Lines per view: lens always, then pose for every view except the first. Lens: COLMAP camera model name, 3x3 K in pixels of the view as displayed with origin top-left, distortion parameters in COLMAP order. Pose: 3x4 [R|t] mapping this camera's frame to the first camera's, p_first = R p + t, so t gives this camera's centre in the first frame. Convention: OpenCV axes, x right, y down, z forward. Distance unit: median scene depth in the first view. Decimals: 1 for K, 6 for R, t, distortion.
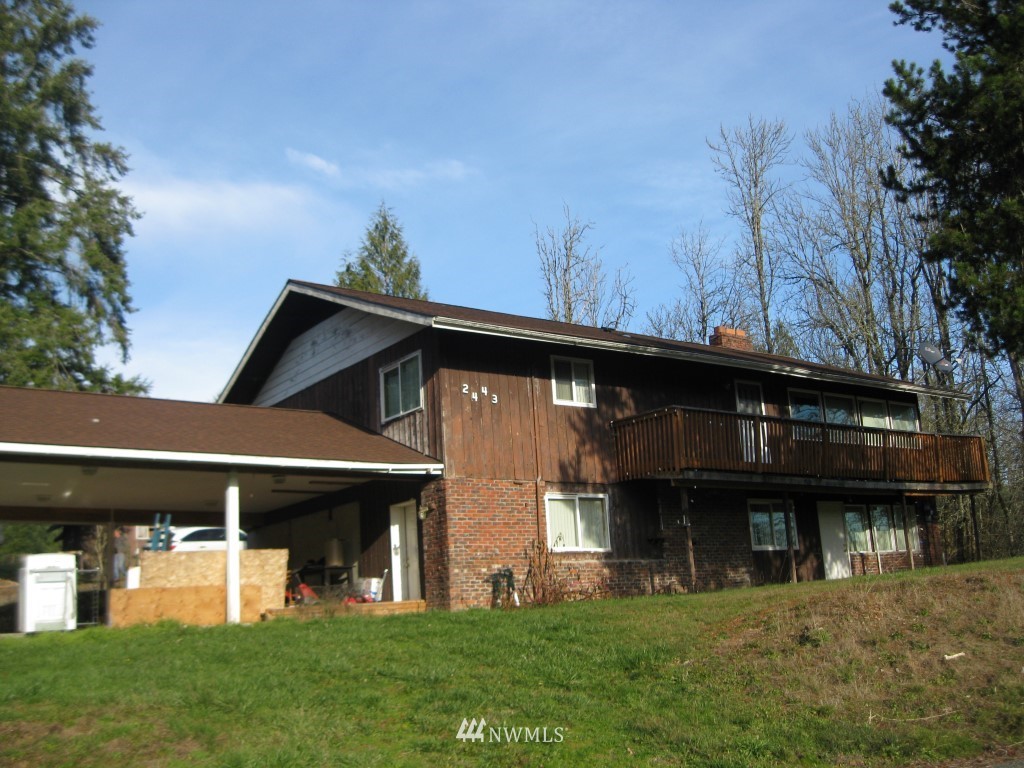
lens RADIAL K [[1050.7, 0, 512.0], [0, 1050.7, 384.0], [0, 0, 1]] dist [-0.074235, -0.005258]
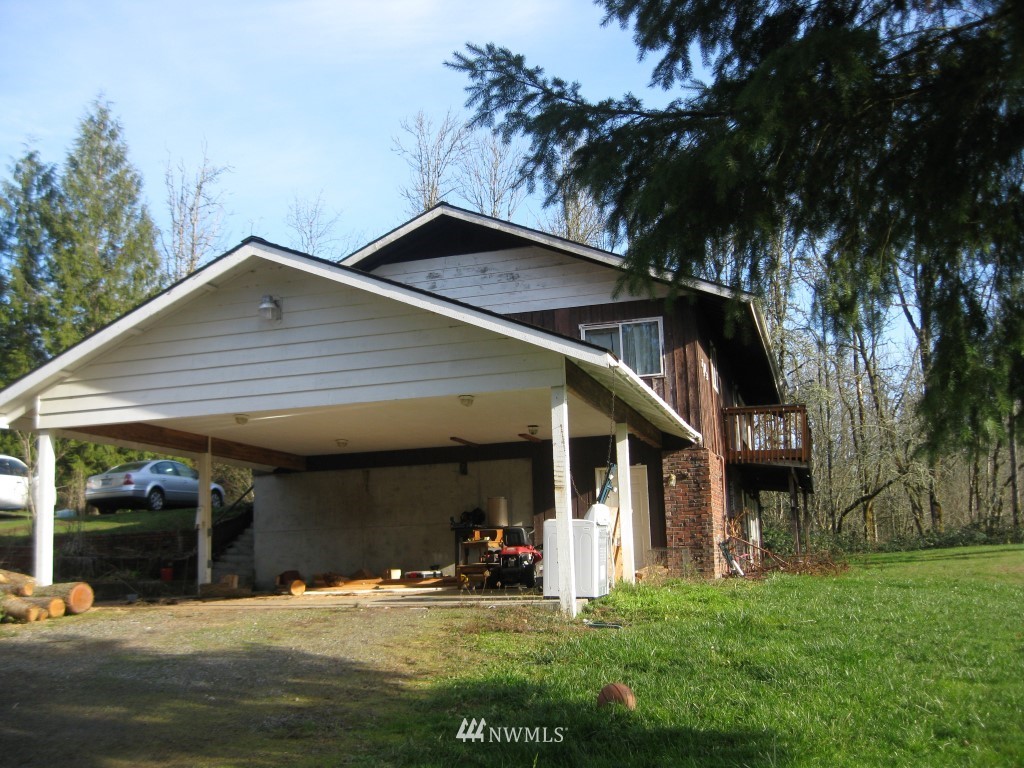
lens RADIAL K [[1050.7, 0, 512.0], [0, 1050.7, 384.0], [0, 0, 1]] dist [-0.074235, -0.005258]
pose [[0.793273, 0.138478, 0.592909, -0.722322], [-0.151418, 0.988068, -0.028183, 0.074301], [-0.589737, -0.067420, 0.804776, 0.256518]]
